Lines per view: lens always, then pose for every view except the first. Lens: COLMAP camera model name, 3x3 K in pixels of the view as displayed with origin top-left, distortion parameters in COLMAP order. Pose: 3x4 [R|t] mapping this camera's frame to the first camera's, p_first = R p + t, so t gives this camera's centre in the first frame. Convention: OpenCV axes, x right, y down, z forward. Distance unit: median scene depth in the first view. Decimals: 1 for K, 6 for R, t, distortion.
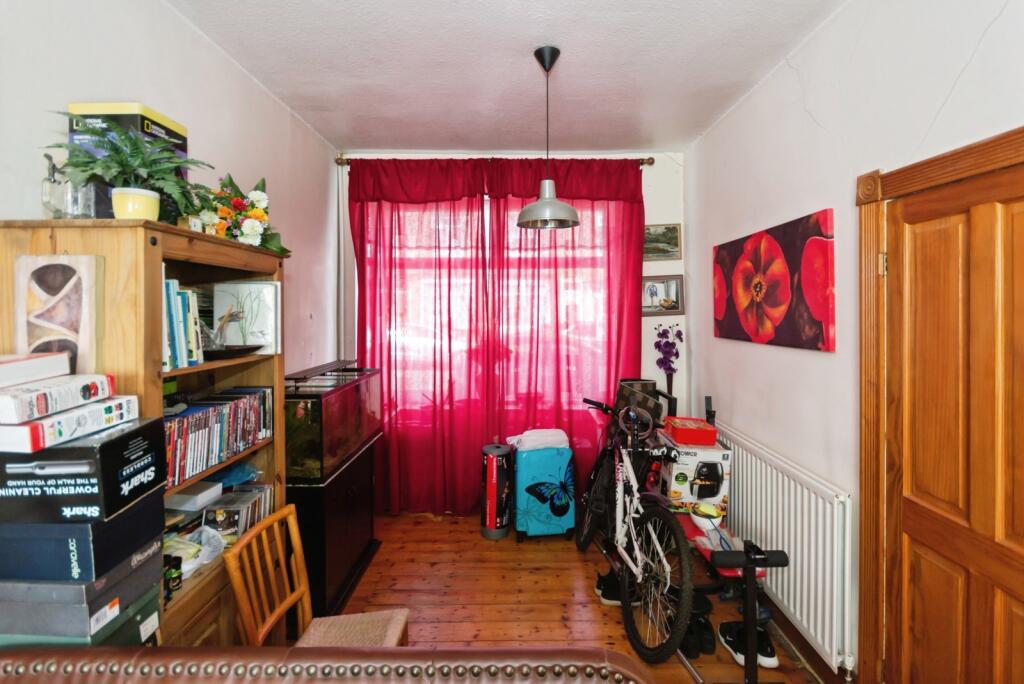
lens RADIAL K [[488.5, 0, 514.1], [0, 488.5, 310.0], [0, 0, 1]] dist [-0.018631, -0.000404]
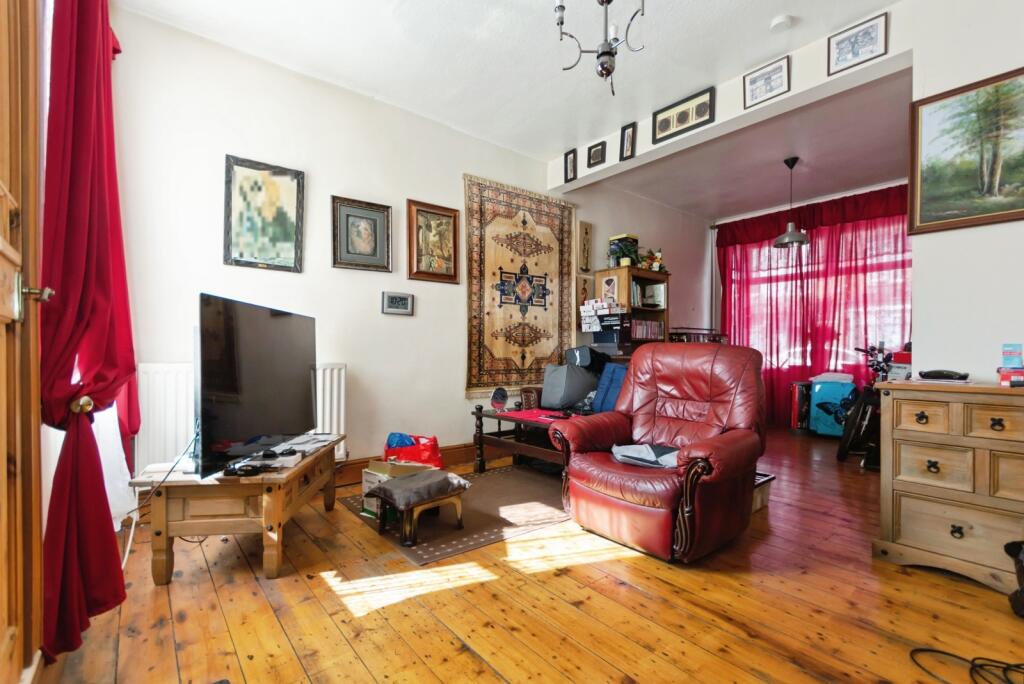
lens RADIAL K [[447.6, 0, 510.9], [0, 447.6, 356.4], [0, 0, 1]] dist [0.000368, 0.000020]
pose [[0.635076, 0.008947, -0.772398, 1.103739], [-0.003517, 0.999956, 0.008690, 0.400287], [0.772441, -0.002802, 0.635080, -1.560652]]
